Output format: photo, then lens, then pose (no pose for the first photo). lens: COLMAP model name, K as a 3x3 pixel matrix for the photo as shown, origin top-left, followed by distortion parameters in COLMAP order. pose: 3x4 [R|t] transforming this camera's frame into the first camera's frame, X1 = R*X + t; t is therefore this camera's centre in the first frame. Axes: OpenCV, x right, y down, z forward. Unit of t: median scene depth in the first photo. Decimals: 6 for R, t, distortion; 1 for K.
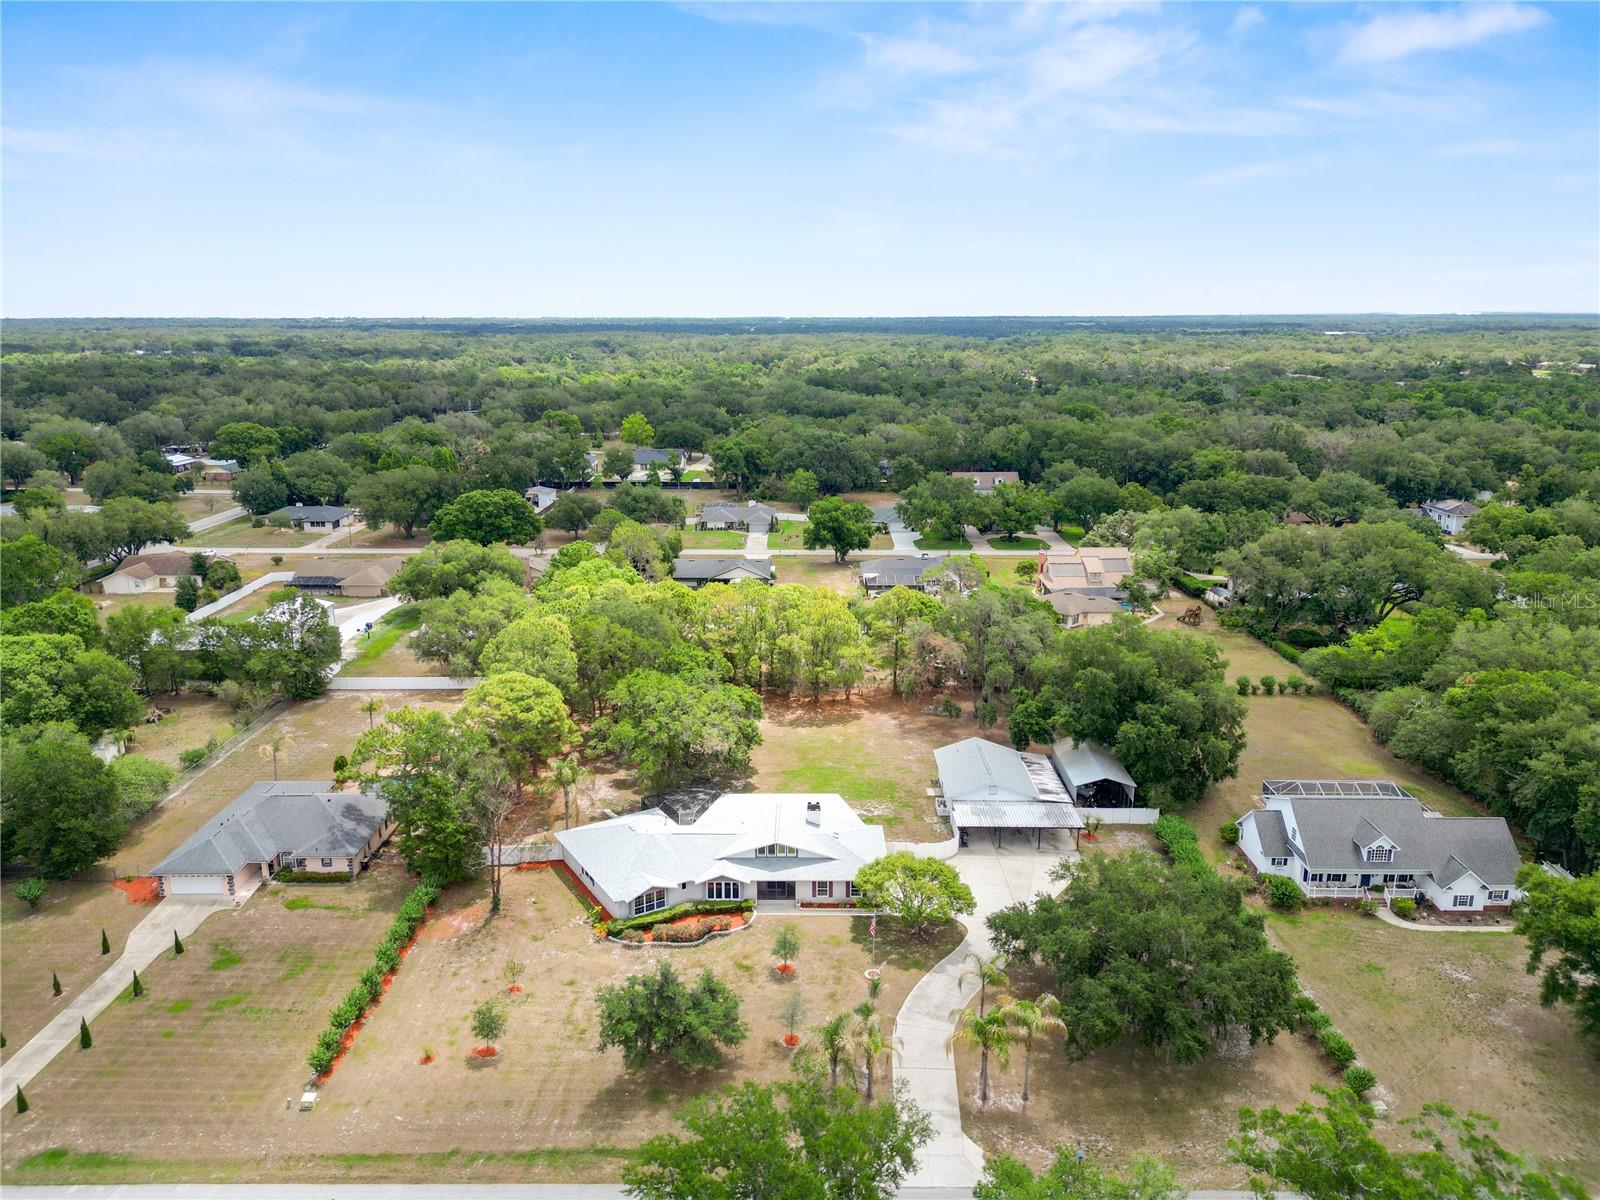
lens RADIAL K [[1100.4, 0, 802.5], [0, 1100.4, 598.5], [0, 0, 1]] dist [0.064858, -0.053814]
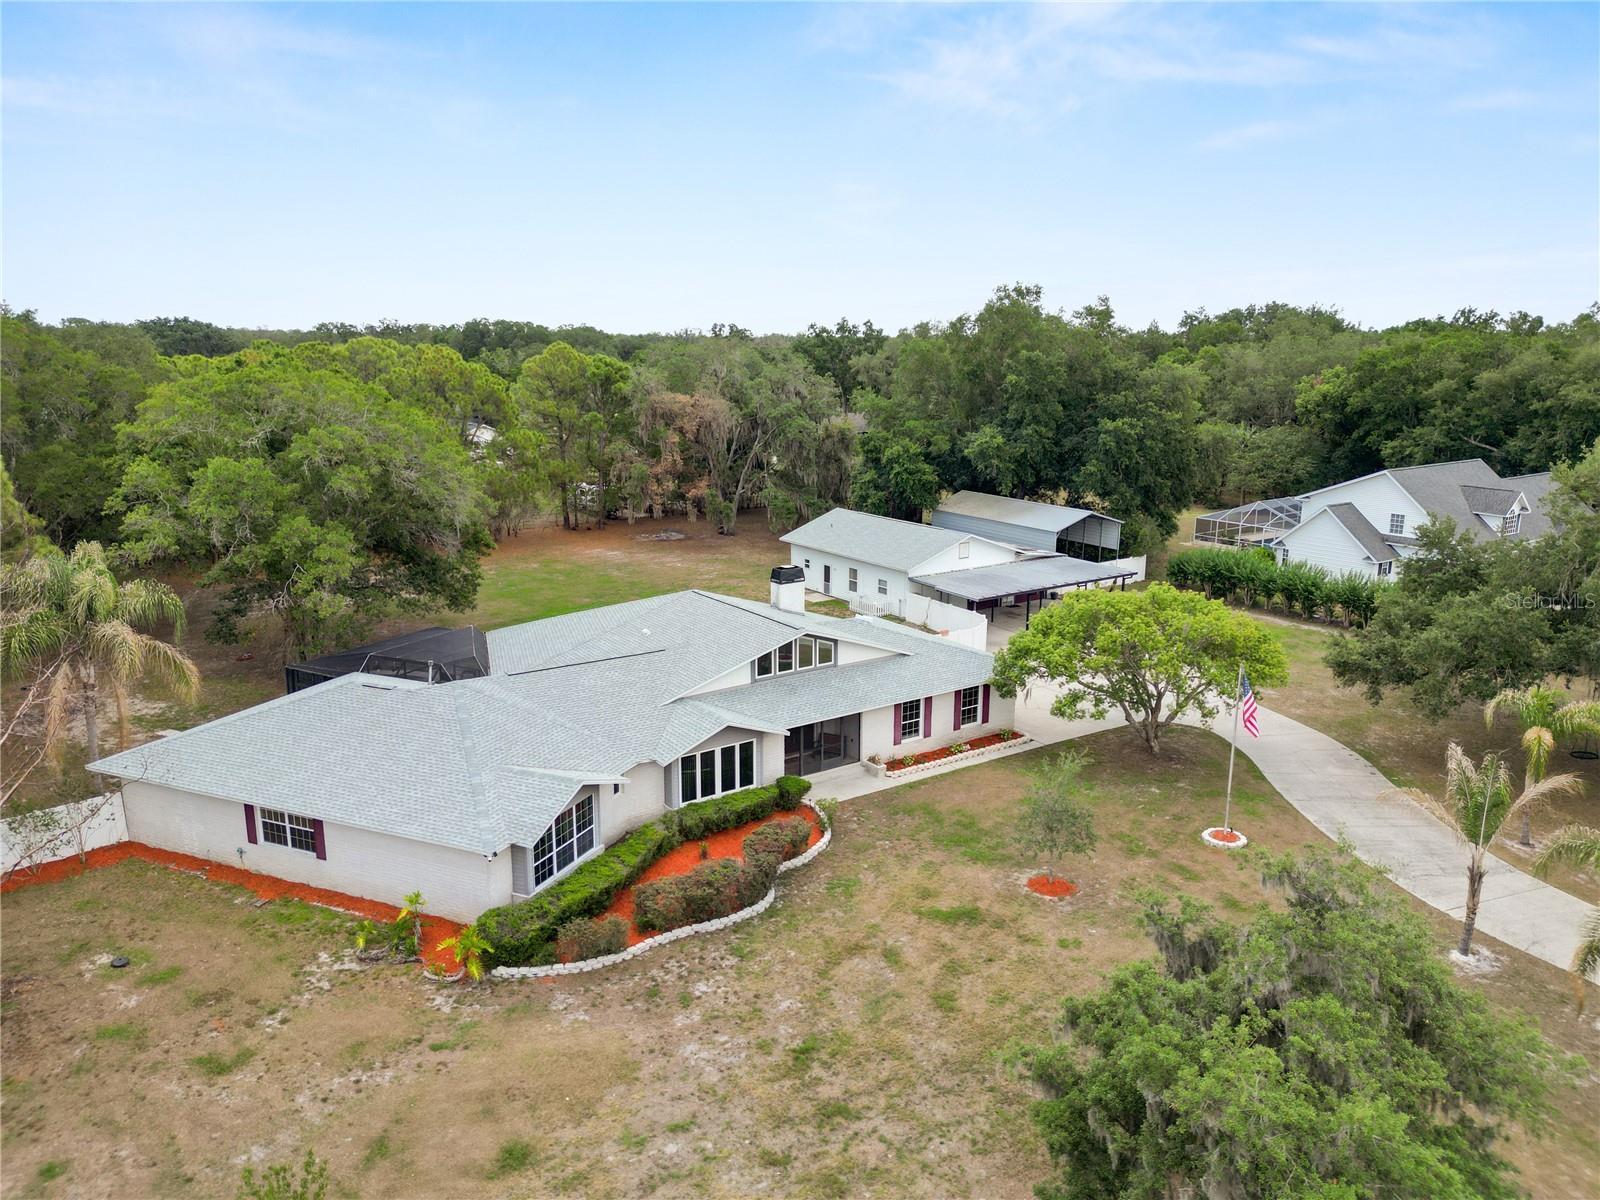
lens RADIAL K [[1100.4, 0, 793.2], [0, 1100.4, 599.3], [0, 0, 1]] dist [0.064858, -0.053814]
pose [[0.828755, -0.126196, 0.545198, -0.246831], [0.137521, 0.990293, 0.020177, 0.202524], [-0.542452, 0.058254, 0.838065, 0.670810]]
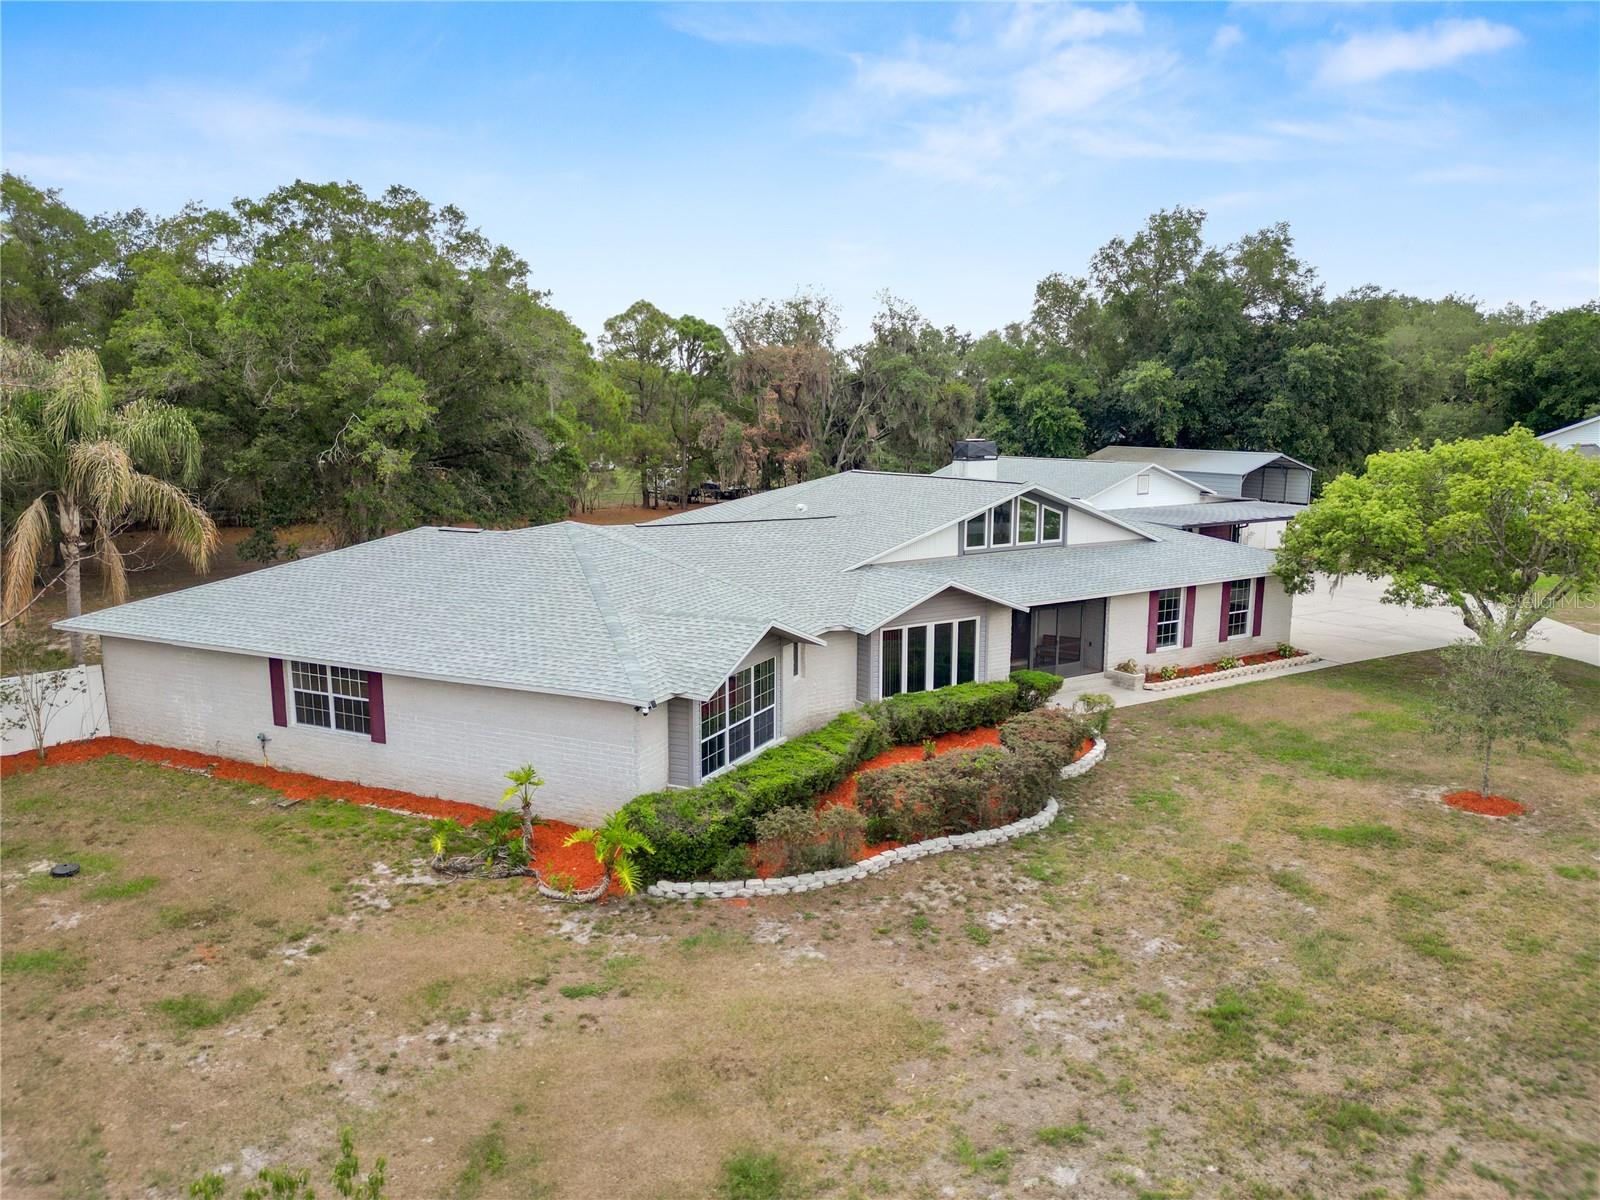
lens RADIAL K [[1100.4, 0, 797.9], [0, 1100.4, 600.7], [0, 0, 1]] dist [0.064858, -0.053814]
pose [[0.848499, -0.090452, 0.521410, -0.234648], [0.130262, 0.990668, -0.040120, 0.257197], [-0.512915, 0.101962, 0.852363, 0.791296]]
